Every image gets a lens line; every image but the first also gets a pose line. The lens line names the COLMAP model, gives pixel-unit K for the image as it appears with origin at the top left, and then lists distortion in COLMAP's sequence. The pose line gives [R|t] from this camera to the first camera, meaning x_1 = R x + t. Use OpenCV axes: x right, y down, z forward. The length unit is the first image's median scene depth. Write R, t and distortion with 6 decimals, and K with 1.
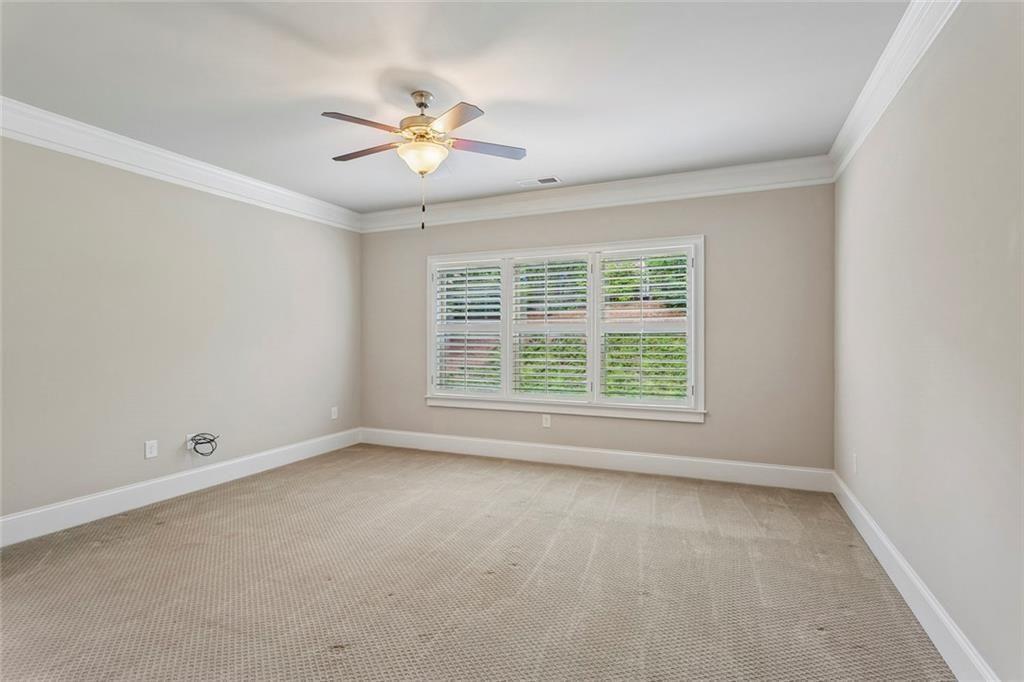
lens RADIAL K [[498.1, 0, 504.2], [0, 498.1, 338.0], [0, 0, 1]] dist [0.001760, 0.000290]
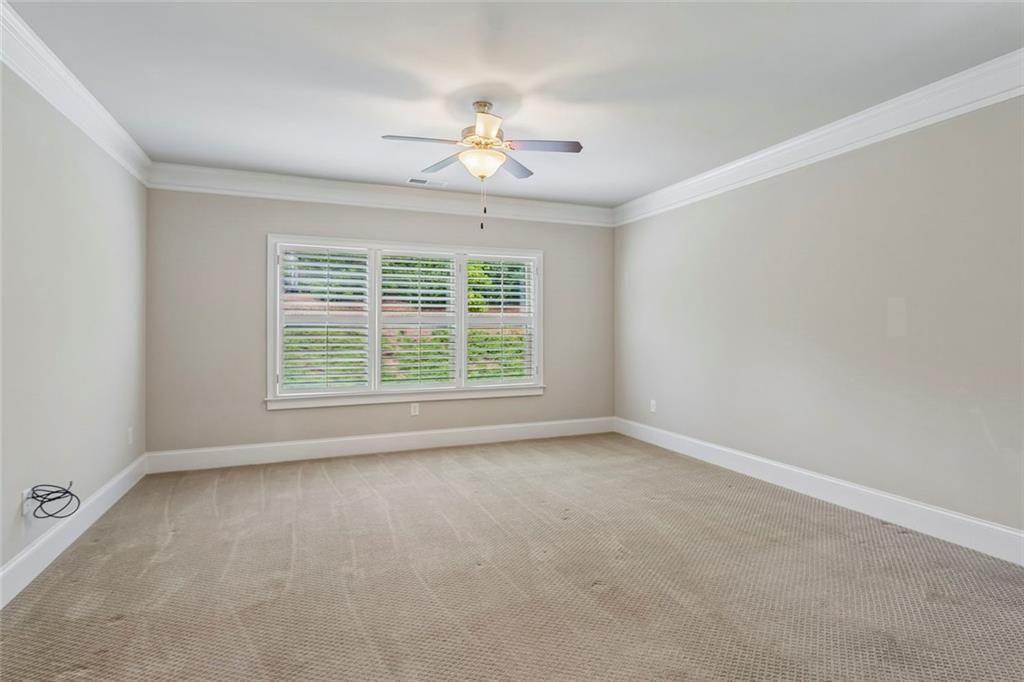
lens RADIAL K [[496.1, 0, 507.1], [0, 496.1, 334.2], [0, 0, 1]] dist [0.004505, 0.001045]
pose [[0.704770, -0.006339, 0.709408, -0.563988], [0.004685, 0.999980, 0.004281, 0.005915], [-0.709421, 0.000307, 0.704785, 0.140341]]
